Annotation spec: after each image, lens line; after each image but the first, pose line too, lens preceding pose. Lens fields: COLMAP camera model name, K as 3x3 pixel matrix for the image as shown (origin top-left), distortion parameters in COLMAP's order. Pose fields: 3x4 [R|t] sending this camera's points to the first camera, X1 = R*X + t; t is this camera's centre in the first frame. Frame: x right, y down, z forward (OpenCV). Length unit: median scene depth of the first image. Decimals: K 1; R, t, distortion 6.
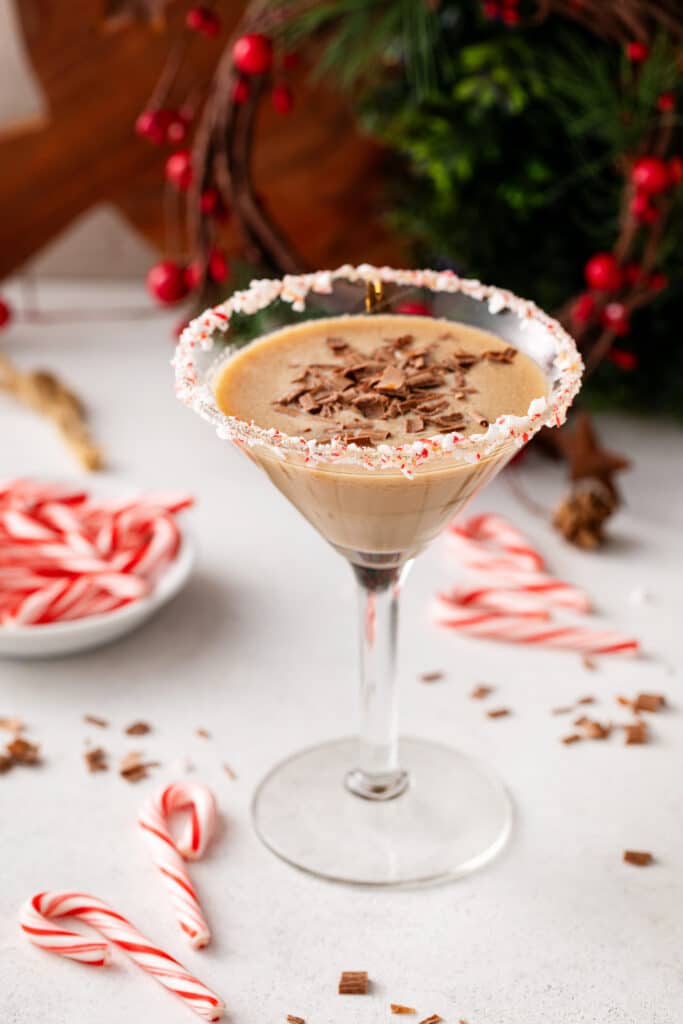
lens RADIAL K [[3777.6, 0, 342.7], [0, 3777.6, 510.3], [0, 0, 1]] dist [-0.117786, 0.000000]
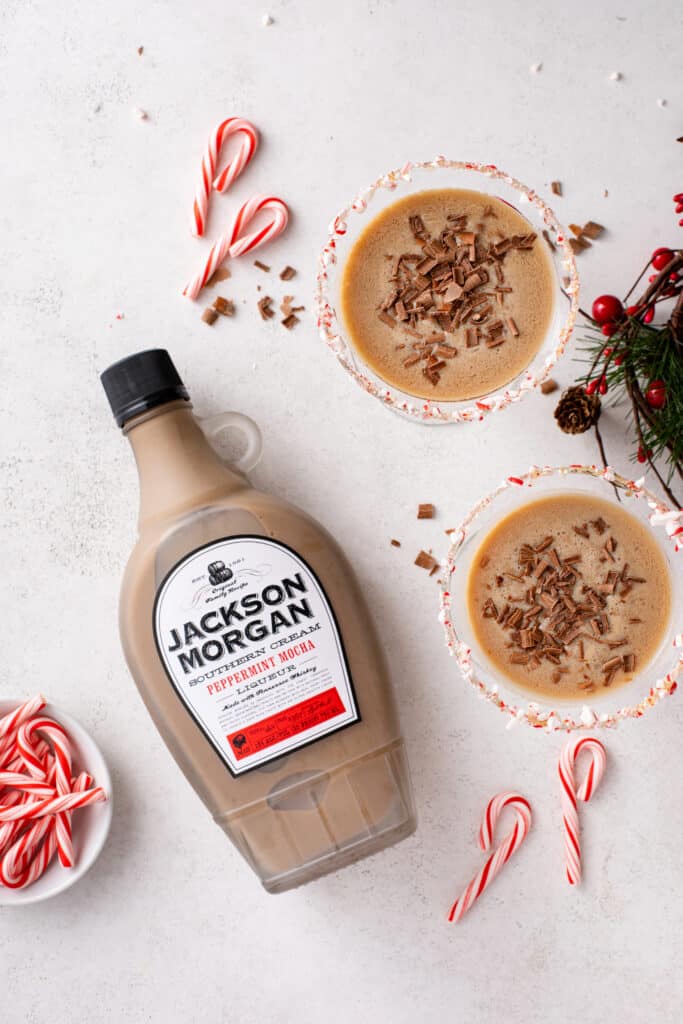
lens RADIAL K [[1603.2, 0, 345.7], [0, 1603.2, 516.5], [0, 0, 1]] dist [-0.064467, 0.000000]
pose [[0.999087, -0.042373, -0.005406, -0.031539], [0.025186, 0.482101, 0.875754, -0.554252], [-0.034502, -0.875090, 0.482728, 0.606571]]
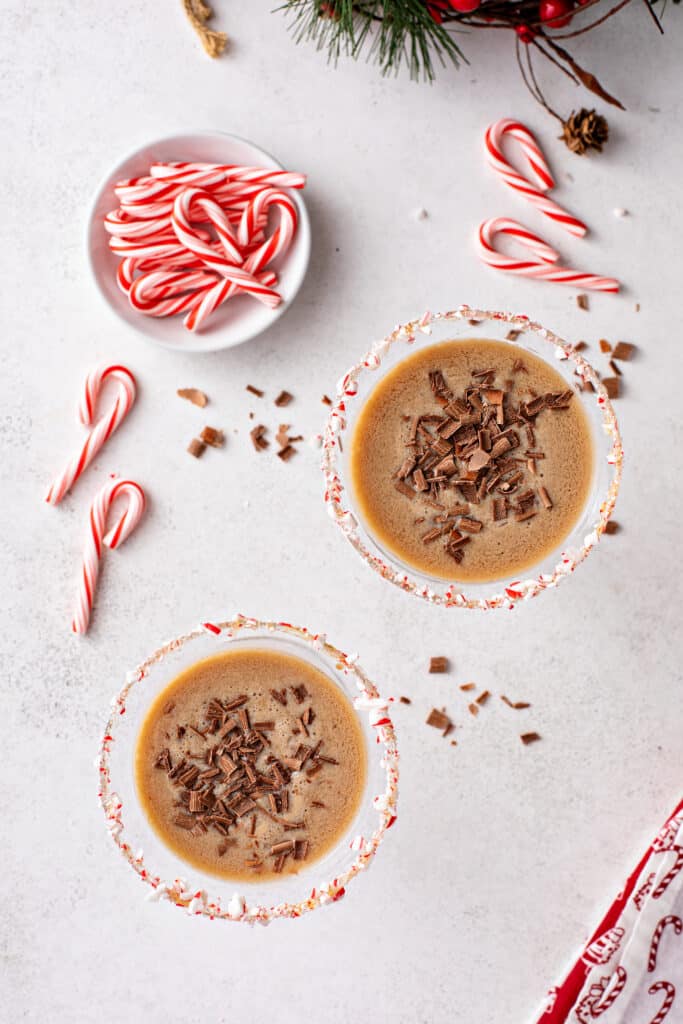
lens RADIAL K [[1603.2, 0, 341.7], [0, 1603.2, 505.6], [0, 0, 1]] dist [-0.064467, 0.000000]
pose [[0.998863, -0.045913, 0.012851, -0.044533], [0.009612, 0.457934, 0.888934, -0.529862], [-0.046698, -0.887800, 0.457855, 0.722730]]
